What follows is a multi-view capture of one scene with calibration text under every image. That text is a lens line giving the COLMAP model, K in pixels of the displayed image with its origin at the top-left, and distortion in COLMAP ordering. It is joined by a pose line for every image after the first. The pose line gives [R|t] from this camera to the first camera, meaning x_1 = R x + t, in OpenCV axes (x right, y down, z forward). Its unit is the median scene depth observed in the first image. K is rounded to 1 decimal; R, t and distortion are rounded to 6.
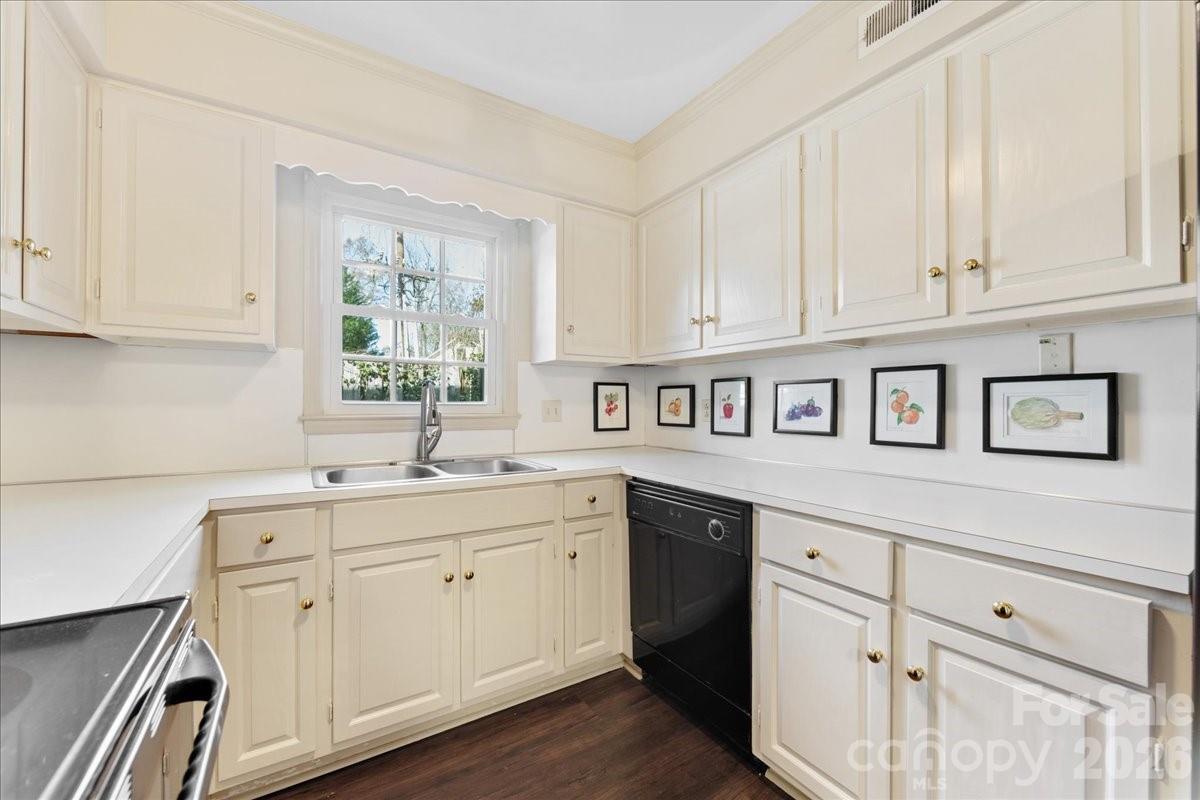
lens RADIAL K [[470.3, 0, 597.7], [0, 470.3, 402.2], [0, 0, 1]] dist [-0.003852, 0.000255]
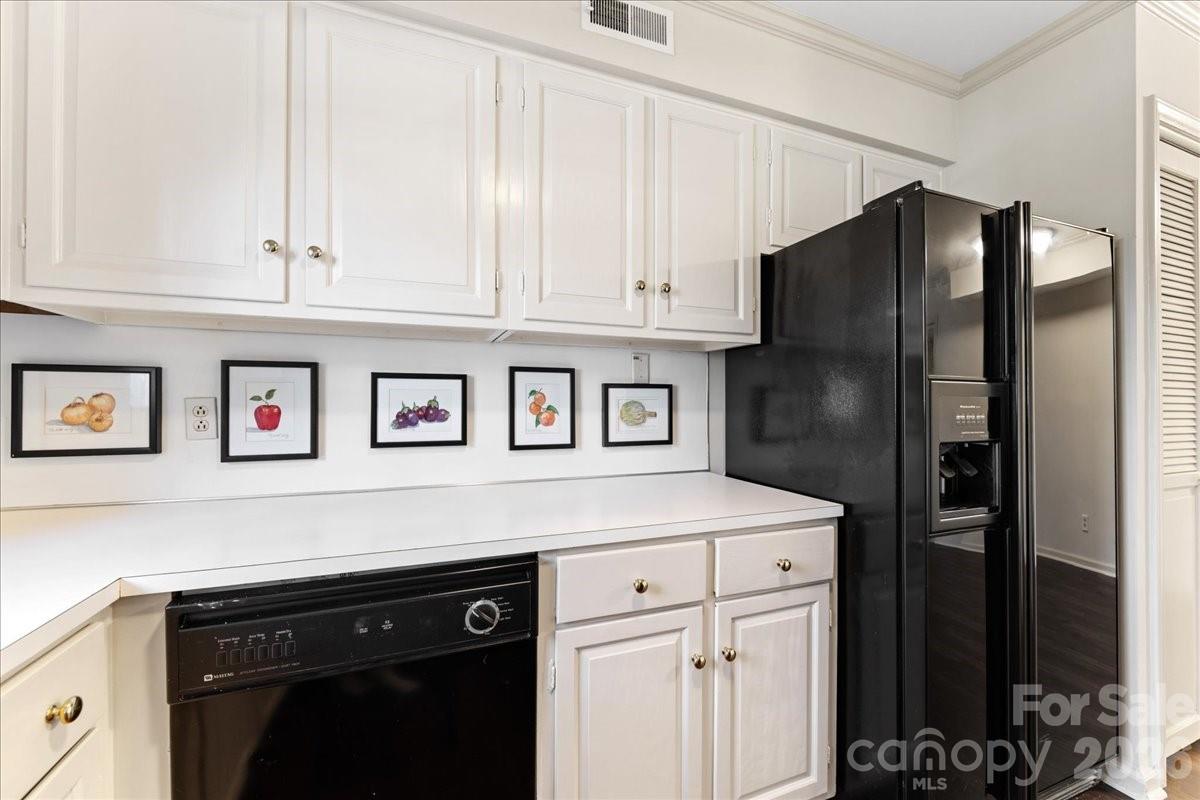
lens RADIAL K [[470.3, 0, 597.7], [0, 470.3, 402.2], [0, 0, 1]] dist [-0.003852, 0.000255]
pose [[0.201200, 0.001109, 0.979549, -0.286406], [-0.006253, 0.999980, 0.000152, -0.004475], [-0.979530, -0.006156, 0.201203, 0.681562]]
